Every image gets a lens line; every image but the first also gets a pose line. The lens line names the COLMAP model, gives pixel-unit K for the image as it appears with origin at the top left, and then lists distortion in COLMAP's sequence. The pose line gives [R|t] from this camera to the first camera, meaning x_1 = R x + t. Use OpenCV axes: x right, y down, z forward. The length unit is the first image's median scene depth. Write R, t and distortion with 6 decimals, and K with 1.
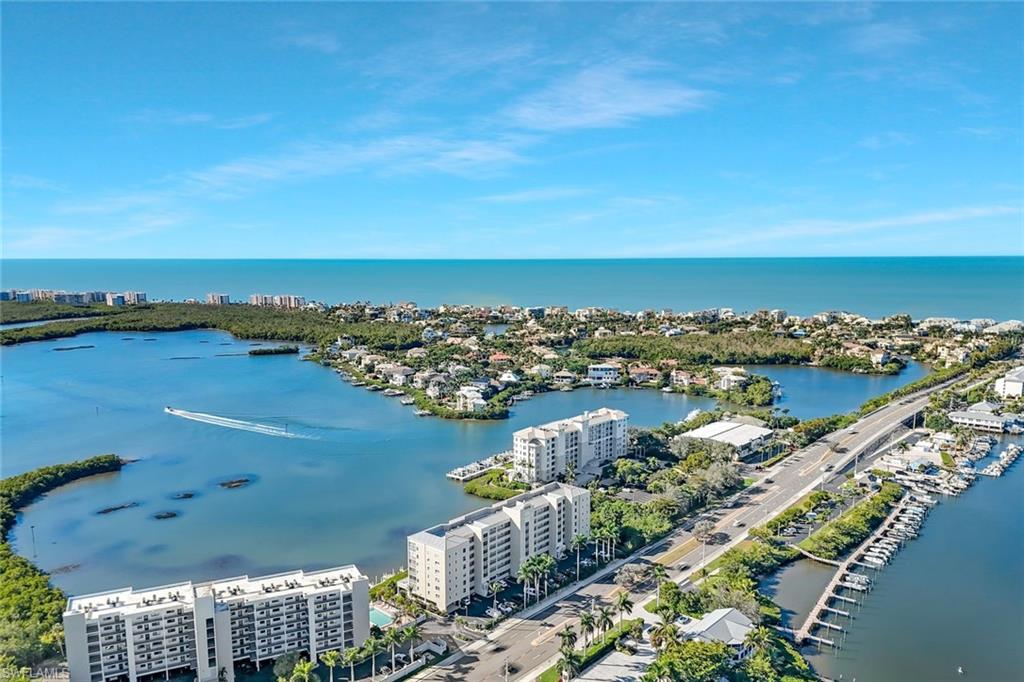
lens RADIAL K [[772.8, 0, 512.0], [0, 772.8, 341.0], [0, 0, 1]] dist [0.008359, -0.000117]
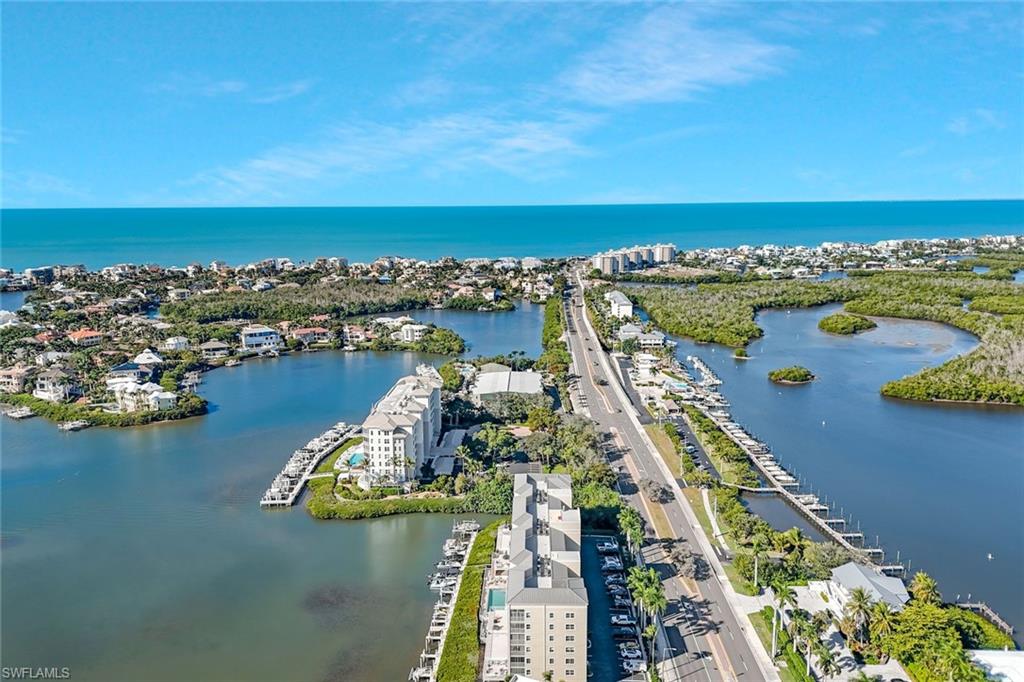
lens RADIAL K [[758.4, 0, 512.0], [0, 758.4, 341.0], [0, 0, 1]] dist [0.047478, -0.001202]
pose [[0.763085, -0.116439, 0.635723, -0.249920], [0.075129, 0.992950, 0.091688, -0.014198], [-0.641917, -0.022204, 0.766452, 0.242896]]
